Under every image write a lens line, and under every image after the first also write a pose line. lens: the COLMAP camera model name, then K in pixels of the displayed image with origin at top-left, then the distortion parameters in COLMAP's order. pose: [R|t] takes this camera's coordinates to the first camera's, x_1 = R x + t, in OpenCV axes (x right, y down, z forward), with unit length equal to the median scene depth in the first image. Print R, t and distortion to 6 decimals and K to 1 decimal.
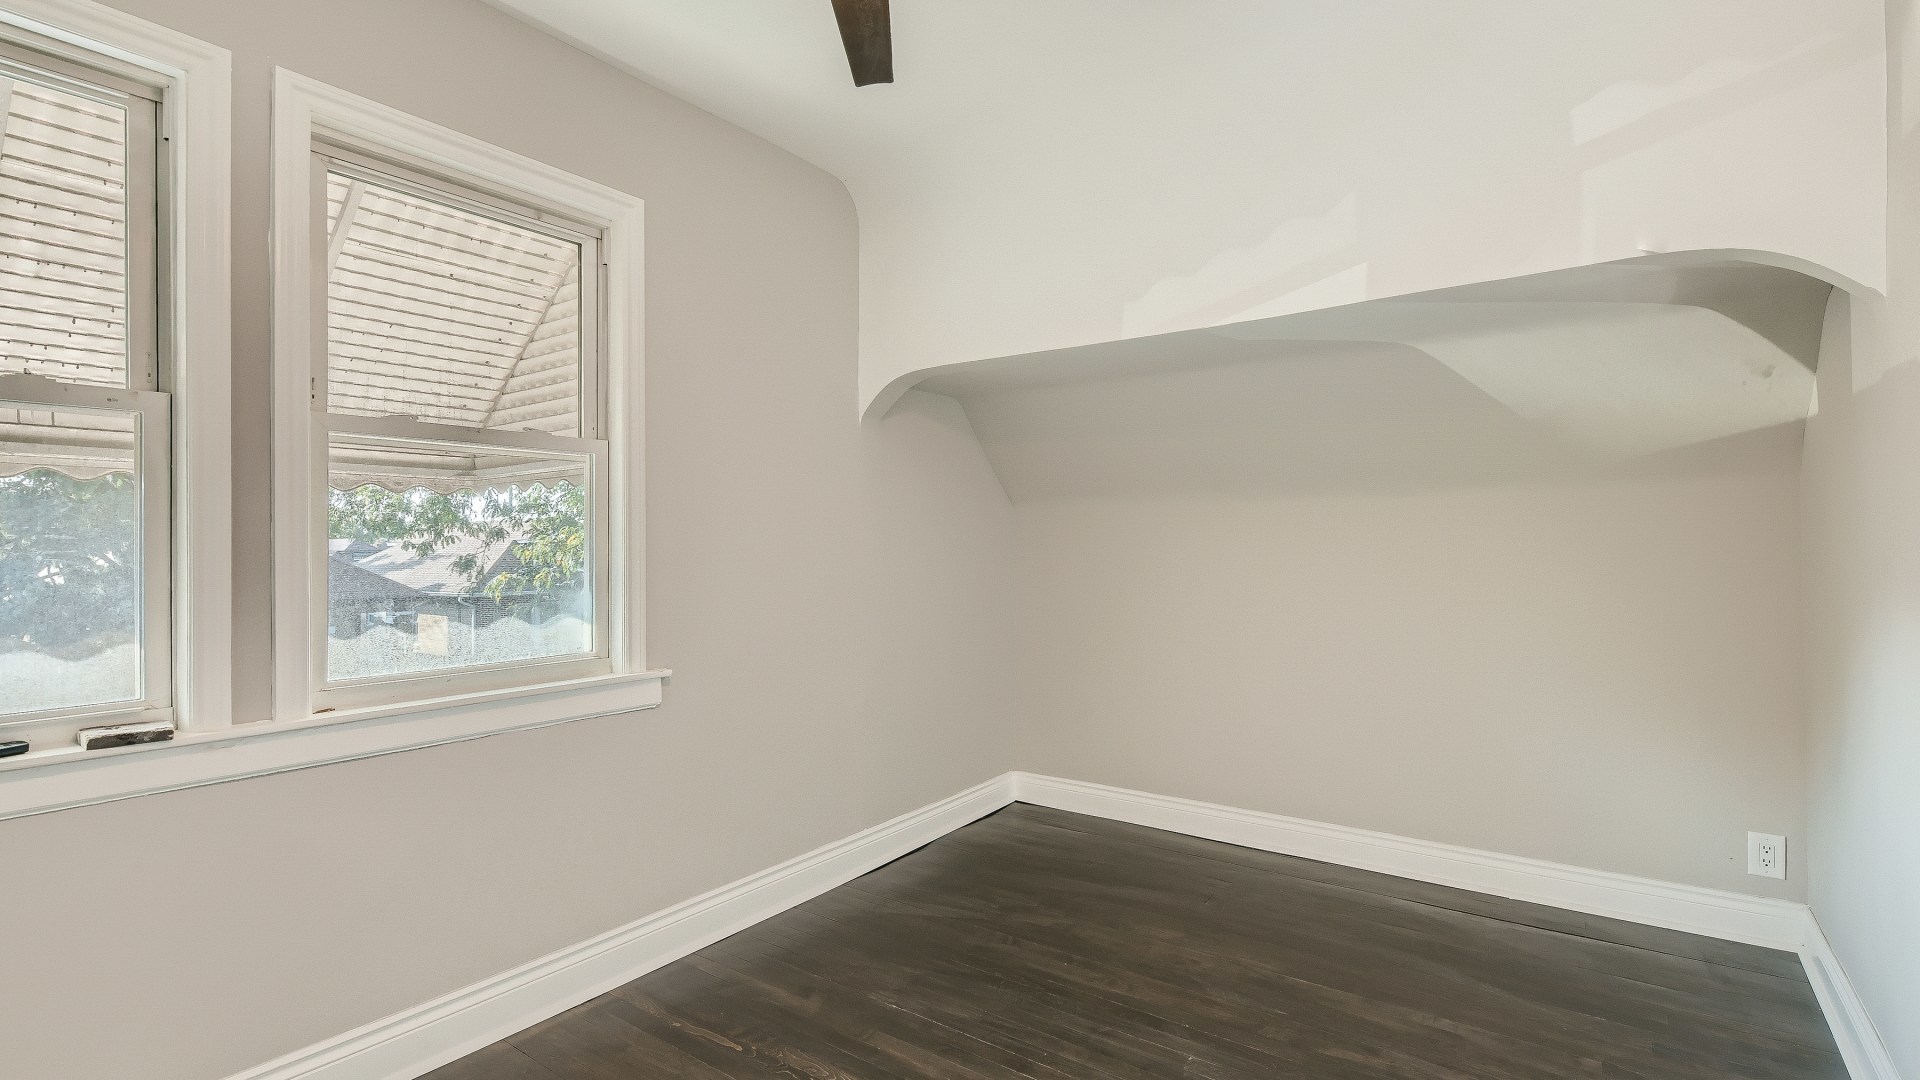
lens RADIAL K [[906.3, 0, 969.0], [0, 906.3, 527.1], [0, 0, 1]] dist [0.010070, -0.001014]
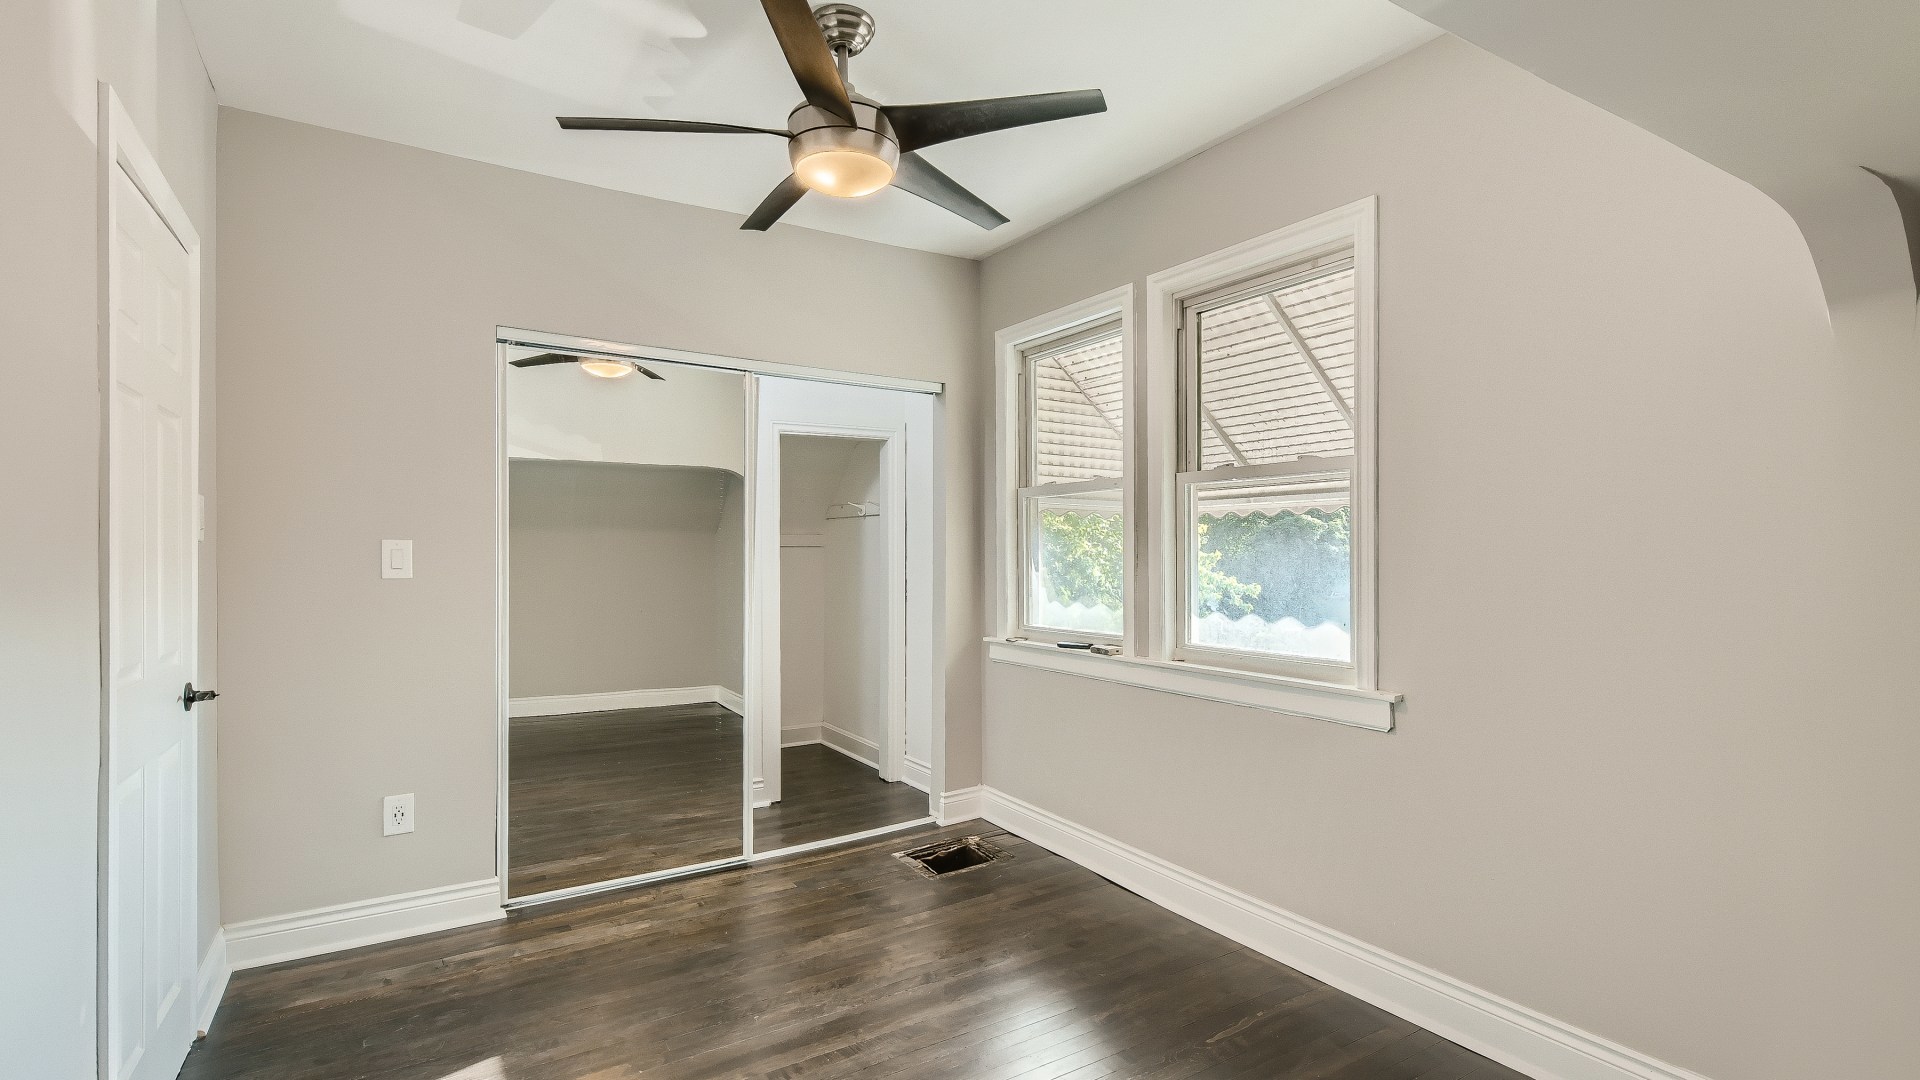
lens RADIAL K [[906.3, 0, 978.6], [0, 906.3, 547.3], [0, 0, 1]] dist [0.010070, -0.001014]
pose [[-0.372396, -0.000631, -0.928074, 0.831040], [0.017046, 0.999826, -0.007519, 0.009805], [0.927917, -0.018620, -0.372321, 1.179988]]
